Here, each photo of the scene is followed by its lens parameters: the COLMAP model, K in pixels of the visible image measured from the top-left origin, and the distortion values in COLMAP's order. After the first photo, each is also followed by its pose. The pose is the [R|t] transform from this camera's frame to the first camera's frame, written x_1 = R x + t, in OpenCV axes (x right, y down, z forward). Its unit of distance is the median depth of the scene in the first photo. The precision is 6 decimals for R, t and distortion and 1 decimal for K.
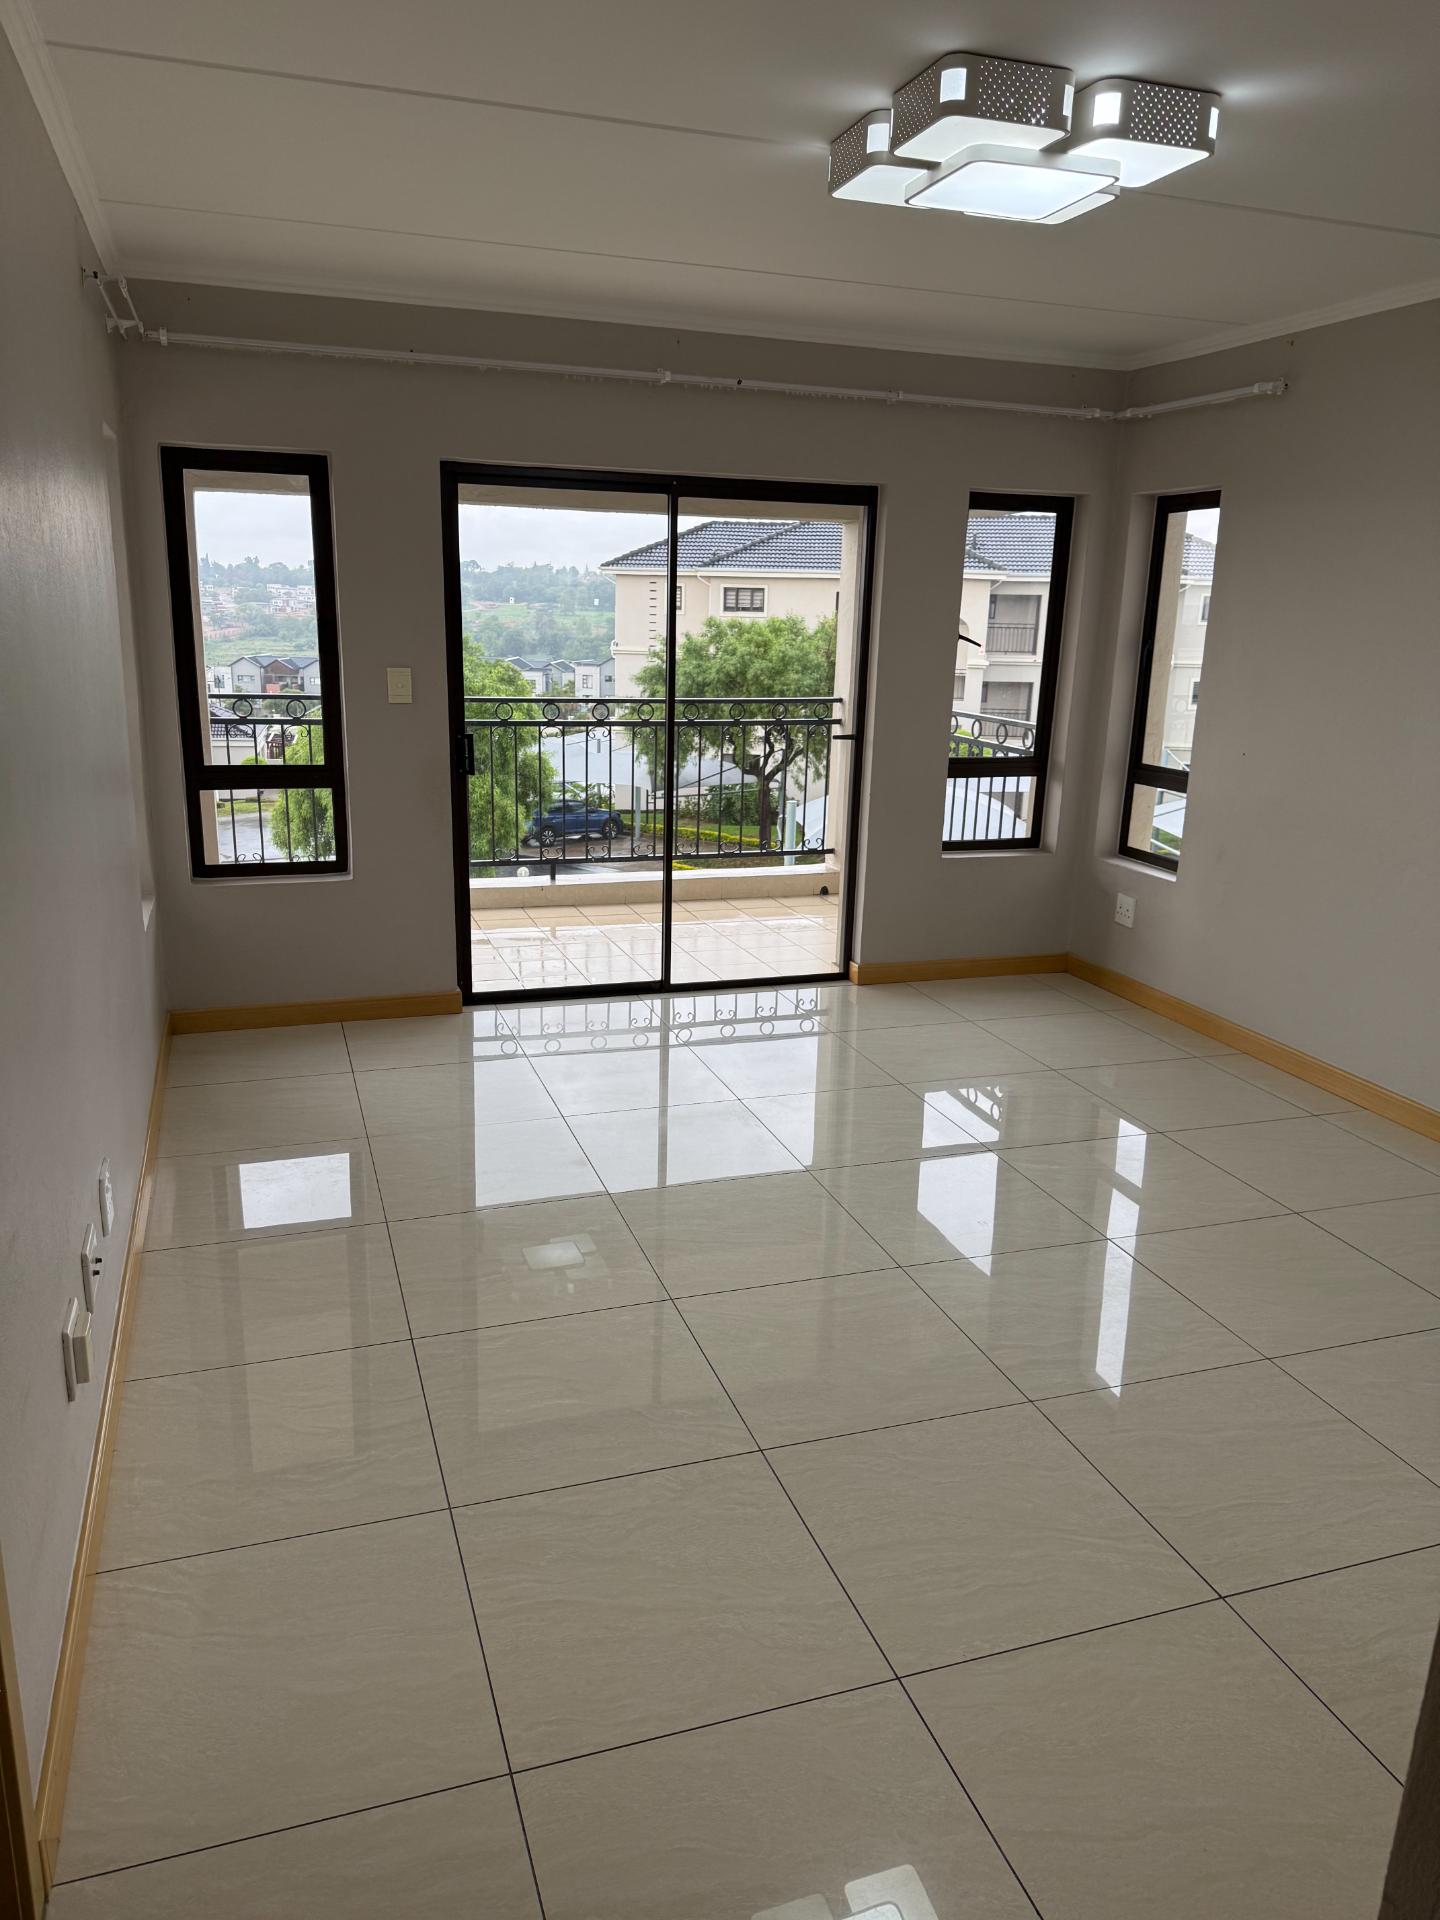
lens RADIAL K [[1353.7, 0, 716.4], [0, 1353.7, 977.2], [0, 0, 1]] dist [0.049727, -0.056479]
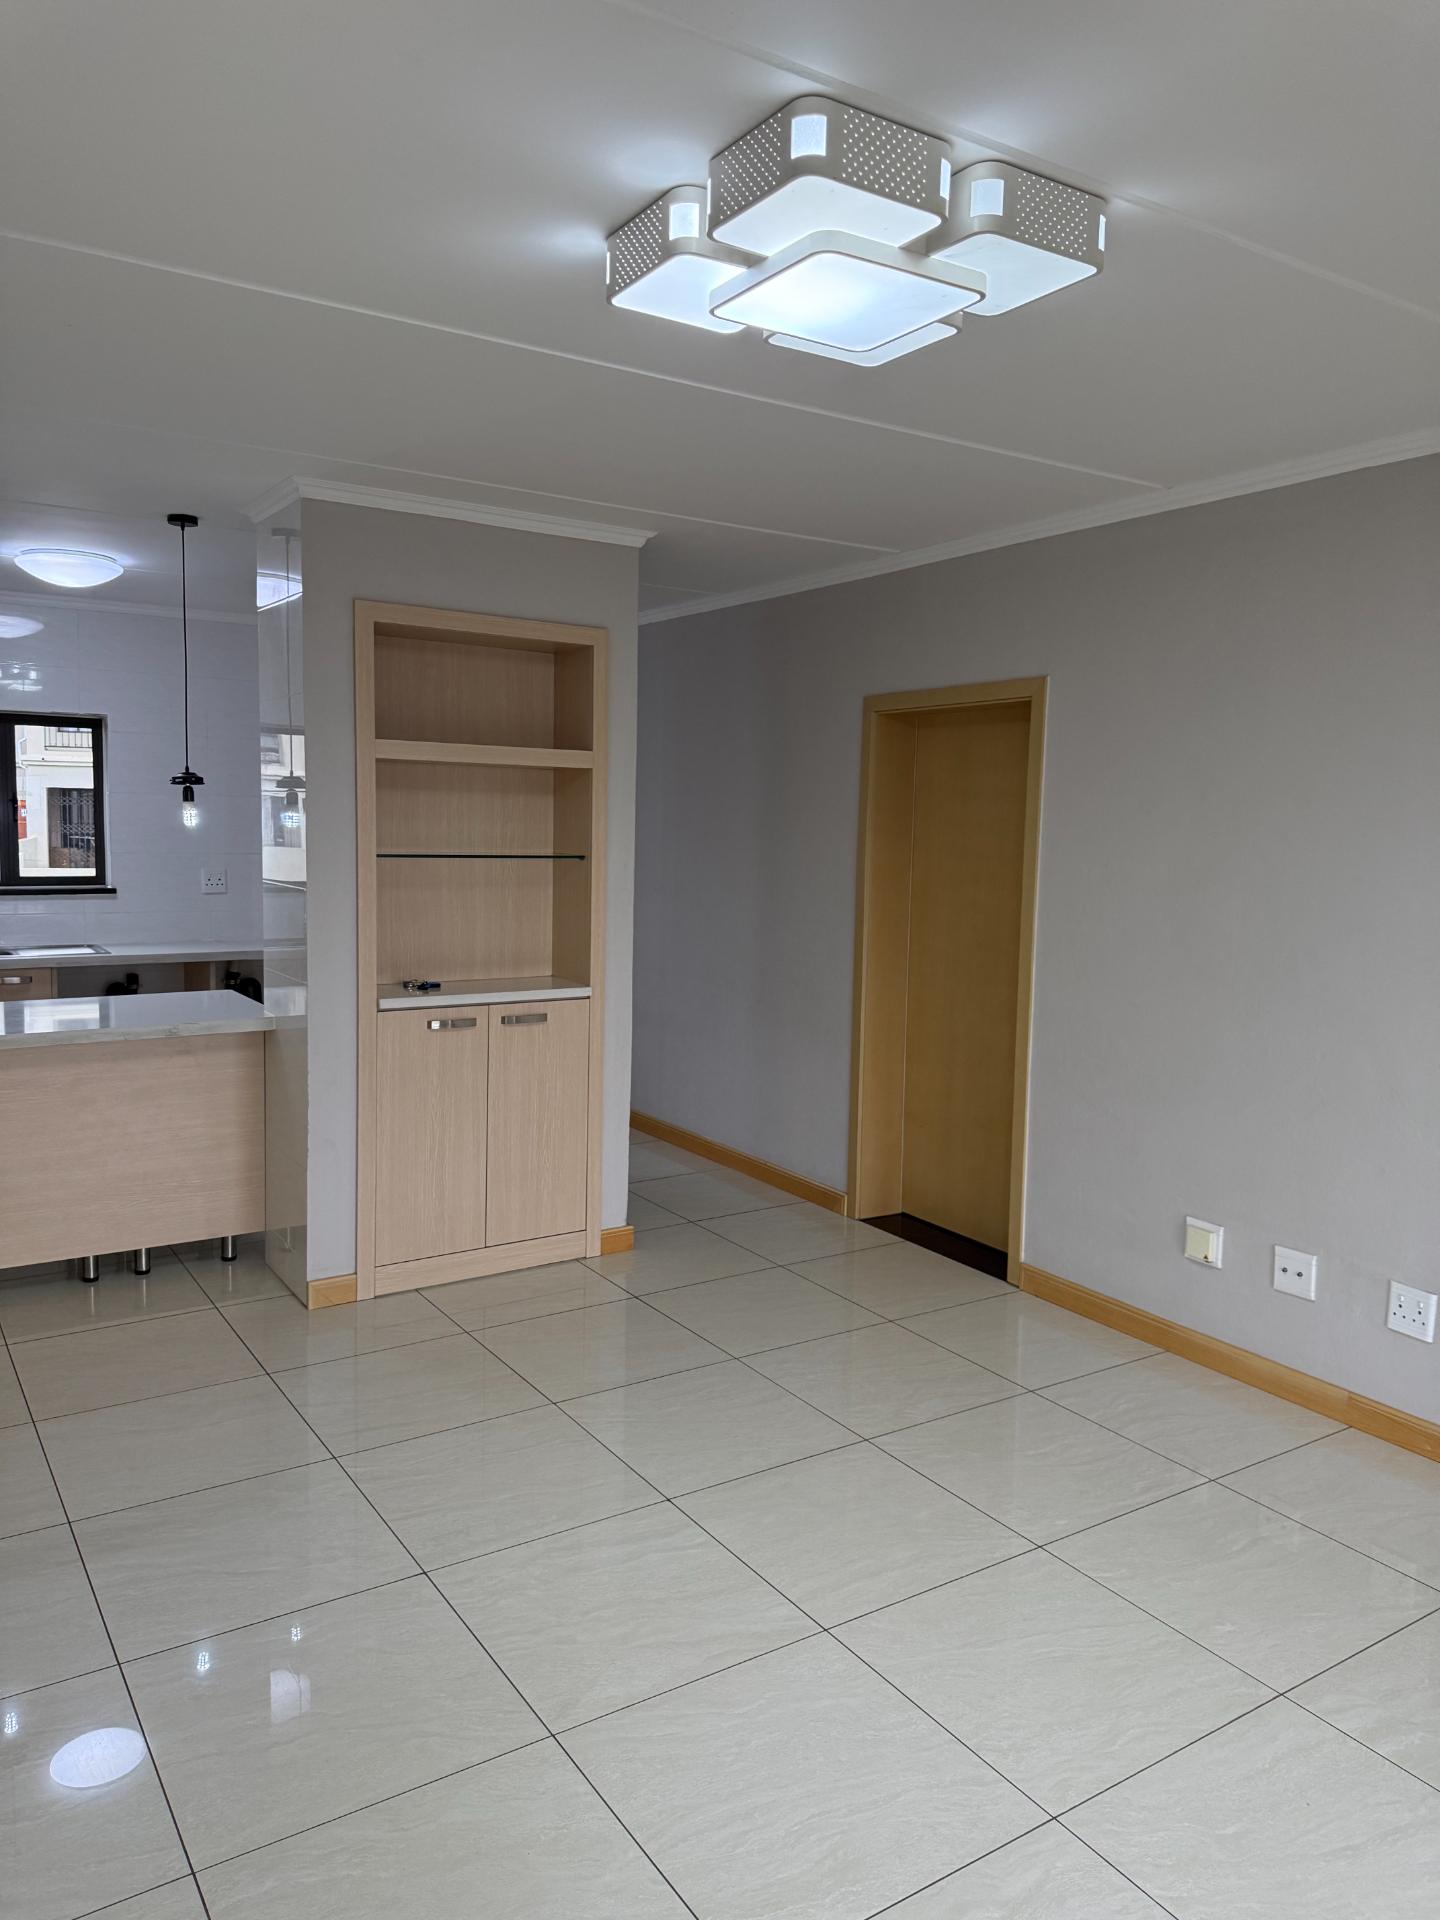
lens RADIAL K [[1353.7, 0, 709.1], [0, 1353.7, 953.0], [0, 0, 1]] dist [0.049727, -0.056479]
pose [[0.967271, -0.030802, 0.251868, -0.036880], [0.072427, 0.984825, -0.157712, -0.045916], [-0.243188, 0.170793, 0.954824, 0.171796]]
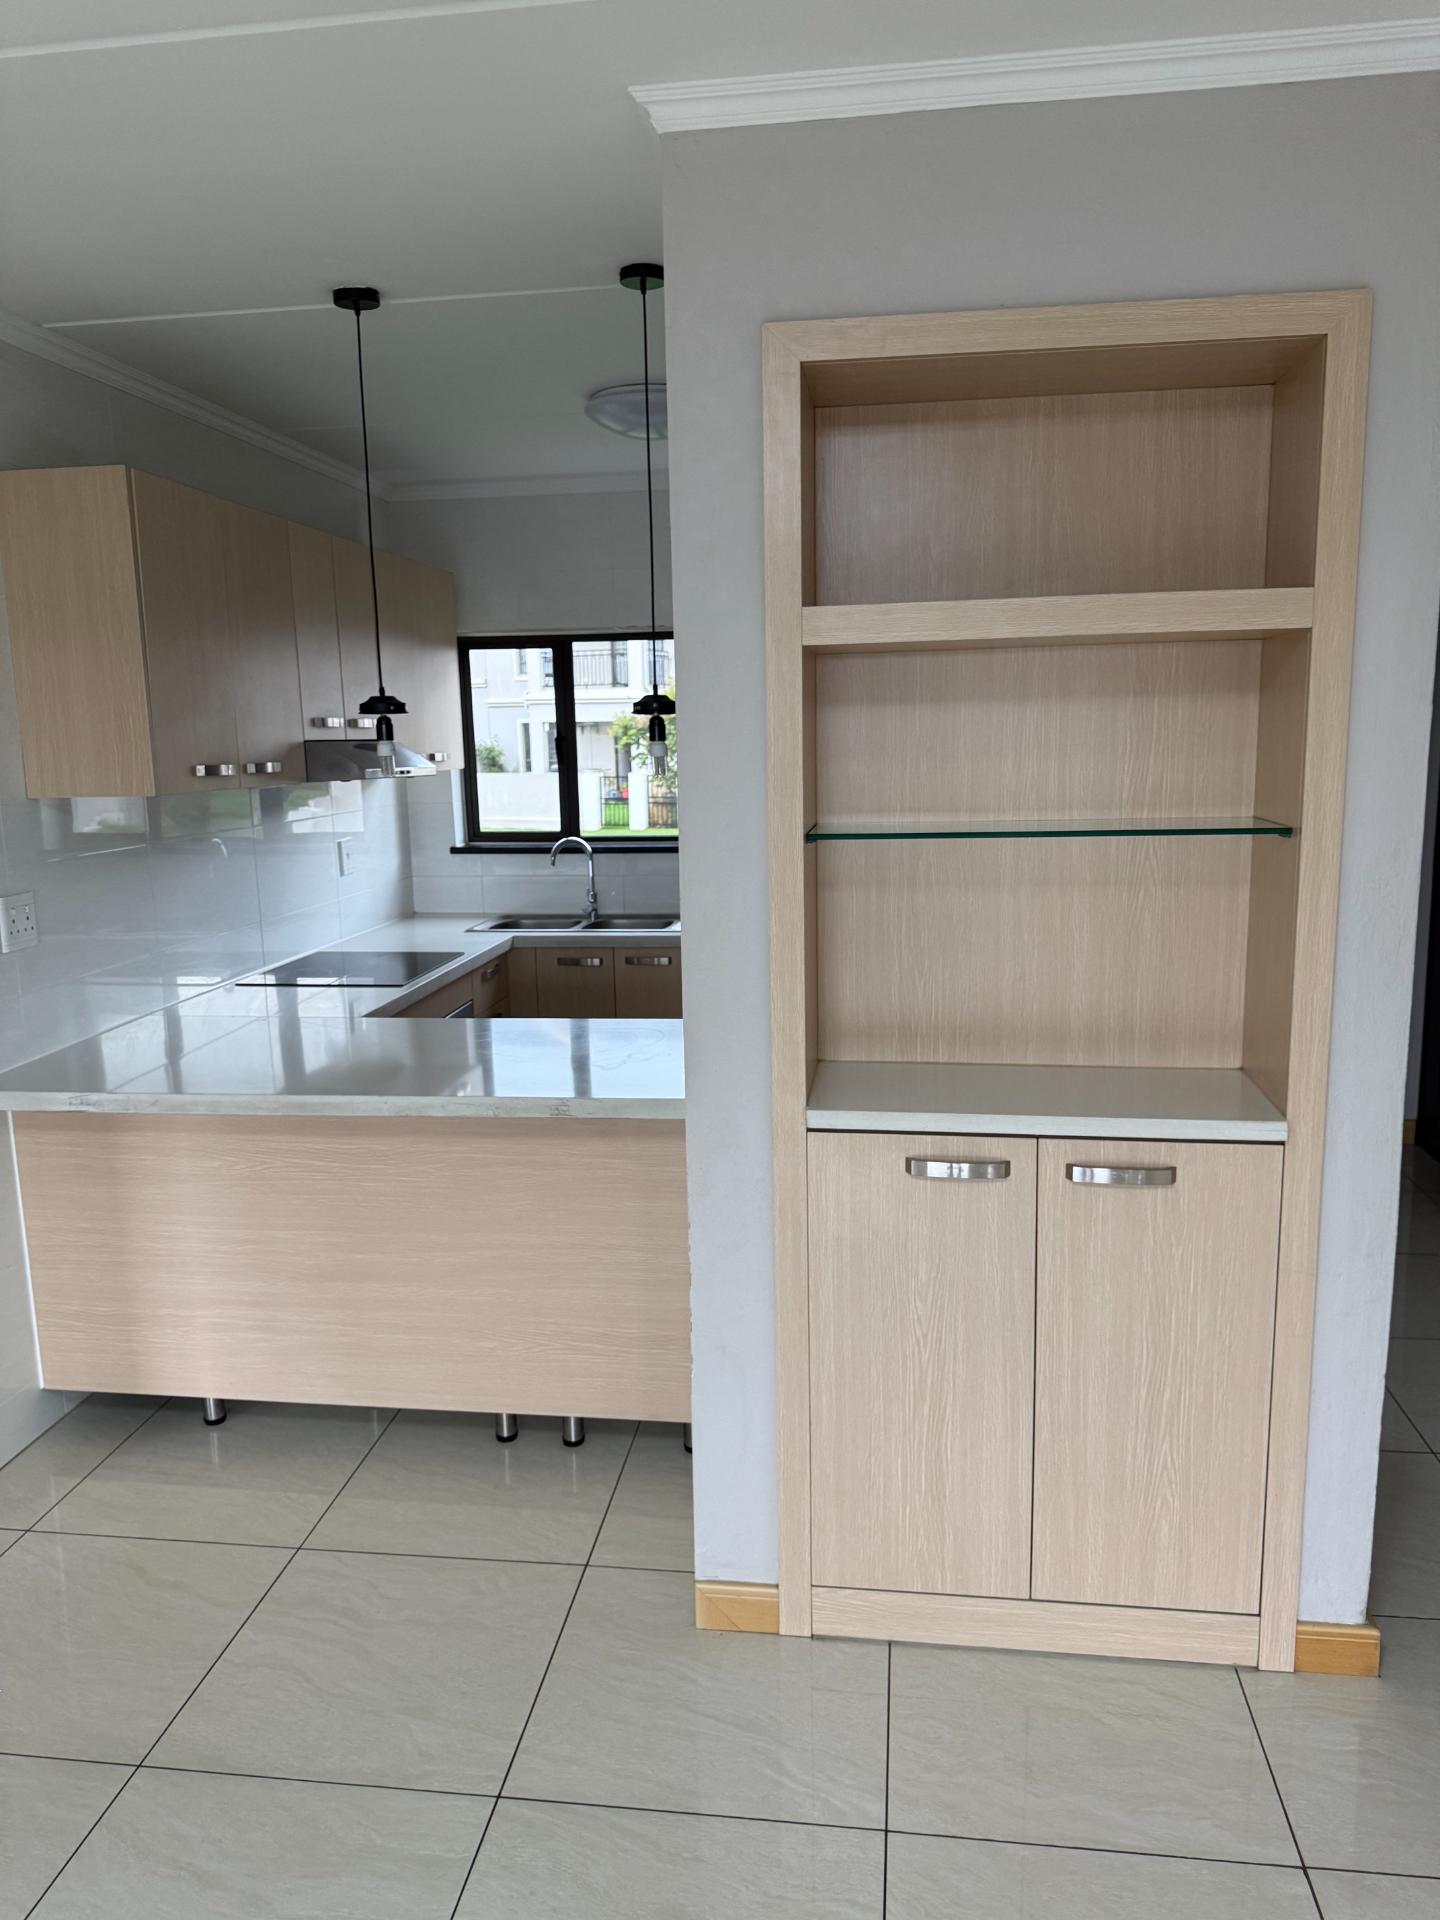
lens RADIAL K [[1353.7, 0, 731.3], [0, 1353.7, 965.6], [0, 0, 1]] dist [0.049727, -0.056479]
pose [[0.897234, 0.030700, -0.440487, 0.134955], [-0.075301, 0.993605, -0.084133, -0.164841], [0.435087, 0.108656, 0.893808, 0.590675]]
